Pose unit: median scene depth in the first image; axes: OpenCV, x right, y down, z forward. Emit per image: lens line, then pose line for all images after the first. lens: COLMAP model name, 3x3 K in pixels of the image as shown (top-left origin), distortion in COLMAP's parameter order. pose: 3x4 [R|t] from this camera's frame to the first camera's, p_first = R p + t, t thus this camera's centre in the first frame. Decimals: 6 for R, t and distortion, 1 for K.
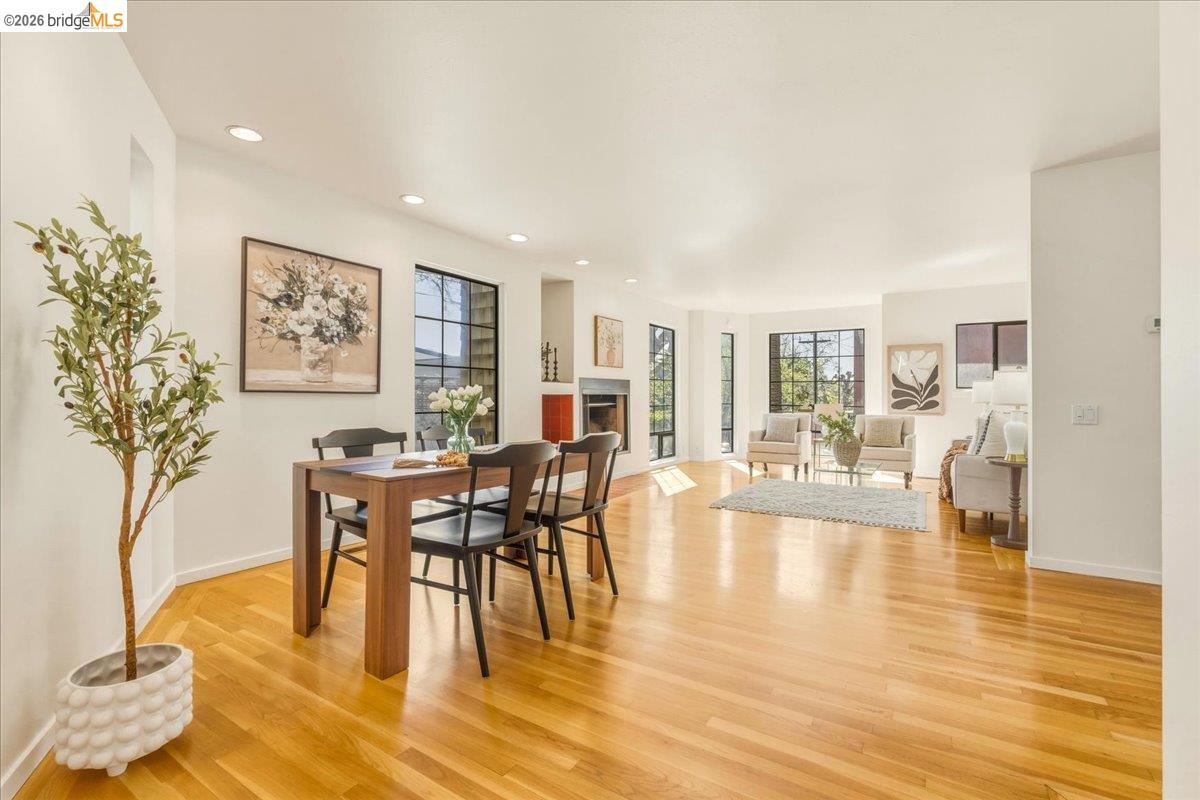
lens RADIAL K [[539.0, 0, 599.9], [0, 539.0, 391.2], [0, 0, 1]] dist [-0.017091, 0.002507]
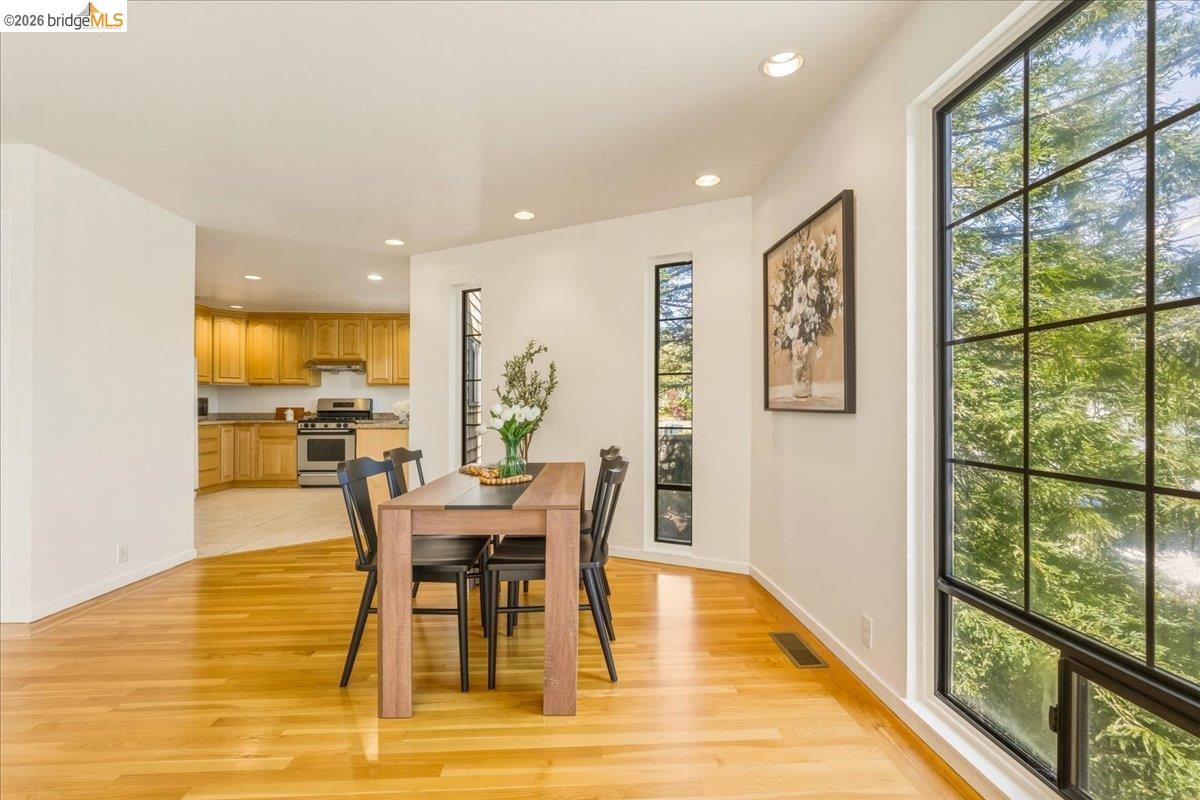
lens RADIAL K [[539.0, 0, 598.0], [0, 539.0, 409.5], [0, 0, 1]] dist [-0.017091, 0.002507]
pose [[-0.816453, -0.003015, -0.577404, 0.083699], [0.000377, 0.999983, -0.005755, 0.002766], [0.577412, -0.004916, -0.816438, 0.855192]]
